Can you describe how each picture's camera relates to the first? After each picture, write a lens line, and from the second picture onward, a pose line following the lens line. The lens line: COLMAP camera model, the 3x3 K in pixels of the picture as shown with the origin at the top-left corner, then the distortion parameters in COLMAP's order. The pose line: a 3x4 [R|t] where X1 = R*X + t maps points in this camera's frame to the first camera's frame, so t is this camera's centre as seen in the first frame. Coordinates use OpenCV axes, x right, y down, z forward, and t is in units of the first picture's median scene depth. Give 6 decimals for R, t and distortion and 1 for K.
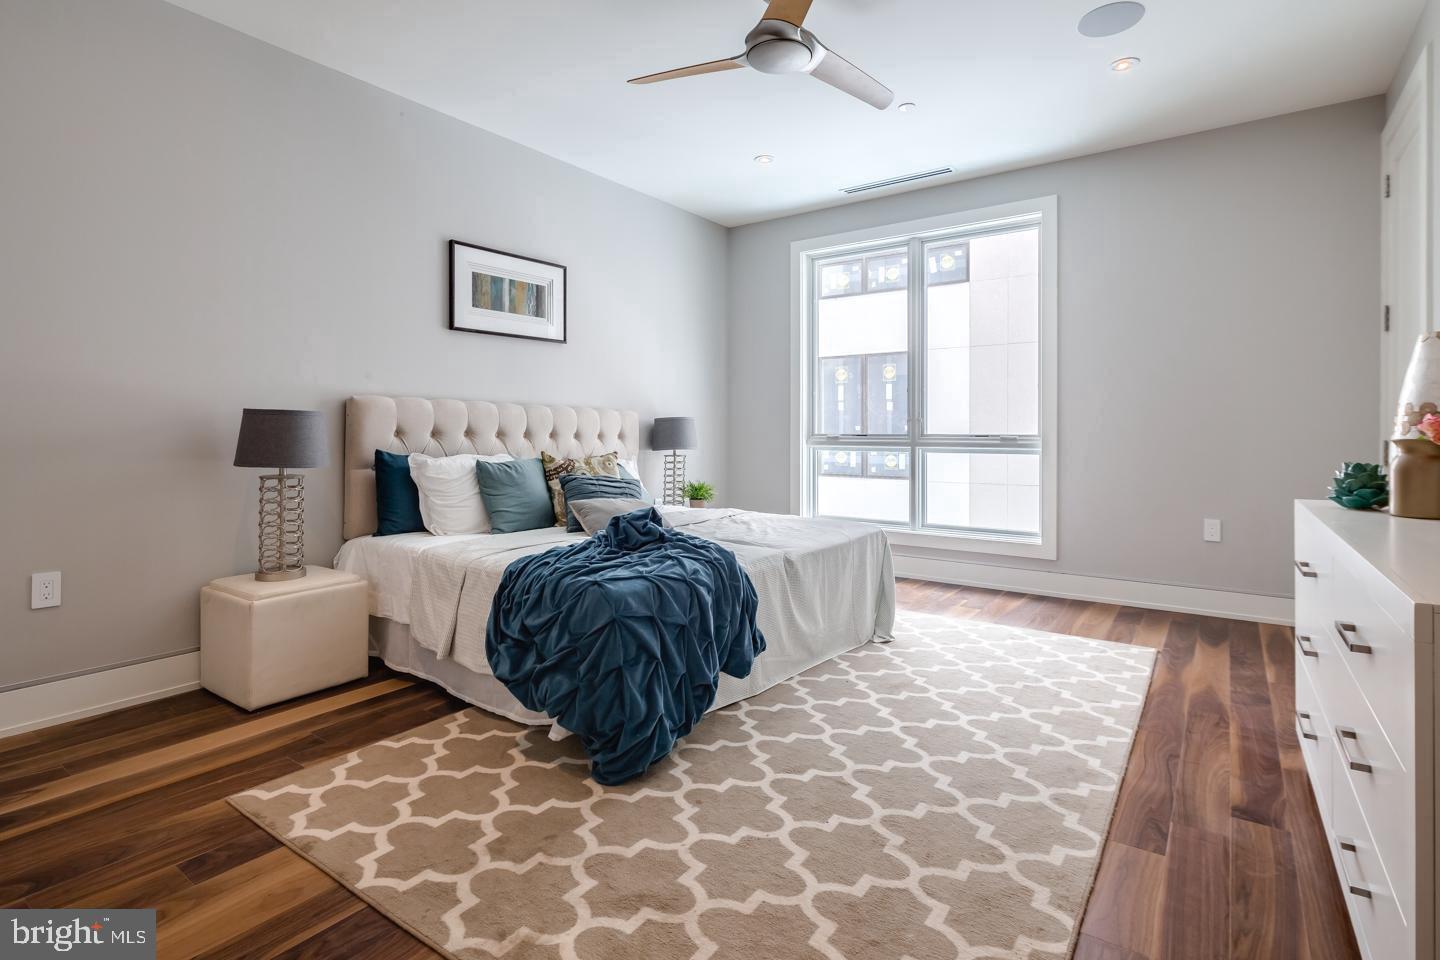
lens RADIAL K [[700.1, 0, 728.7], [0, 700.1, 432.2], [0, 0, 1]] dist [-0.003632, -0.000629]
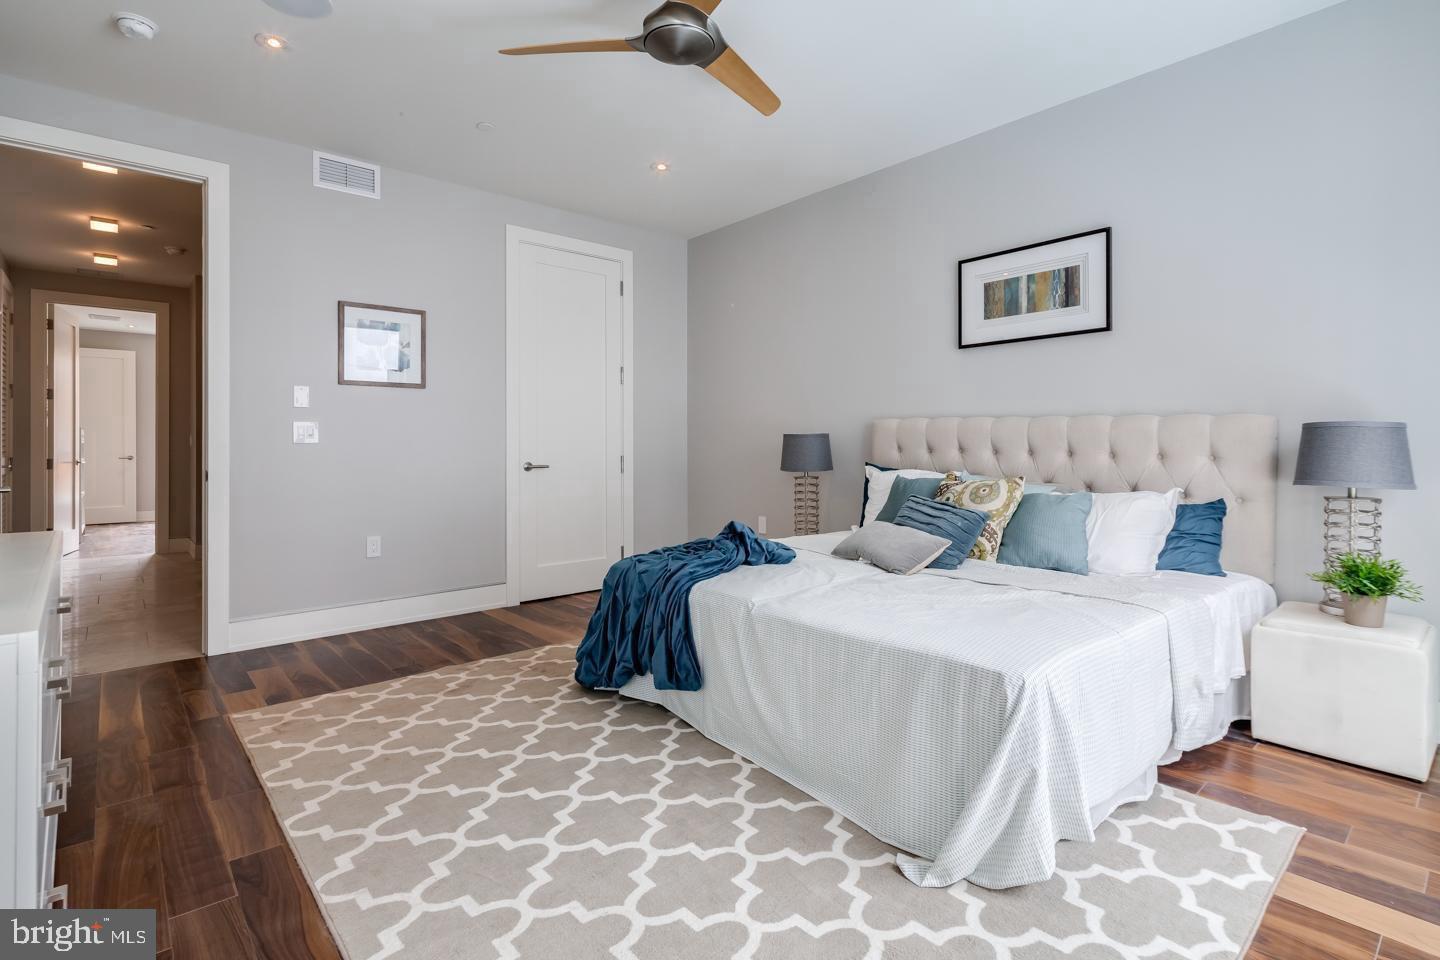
lens RADIAL K [[700.1, 0, 728.7], [0, 700.1, 432.2], [0, 0, 1]] dist [-0.003632, -0.000629]
pose [[-0.223205, -0.013785, -0.974674, 0.680117], [-0.001147, 0.999903, -0.013880, -0.008814], [0.974771, -0.001980, -0.223199, 0.899596]]
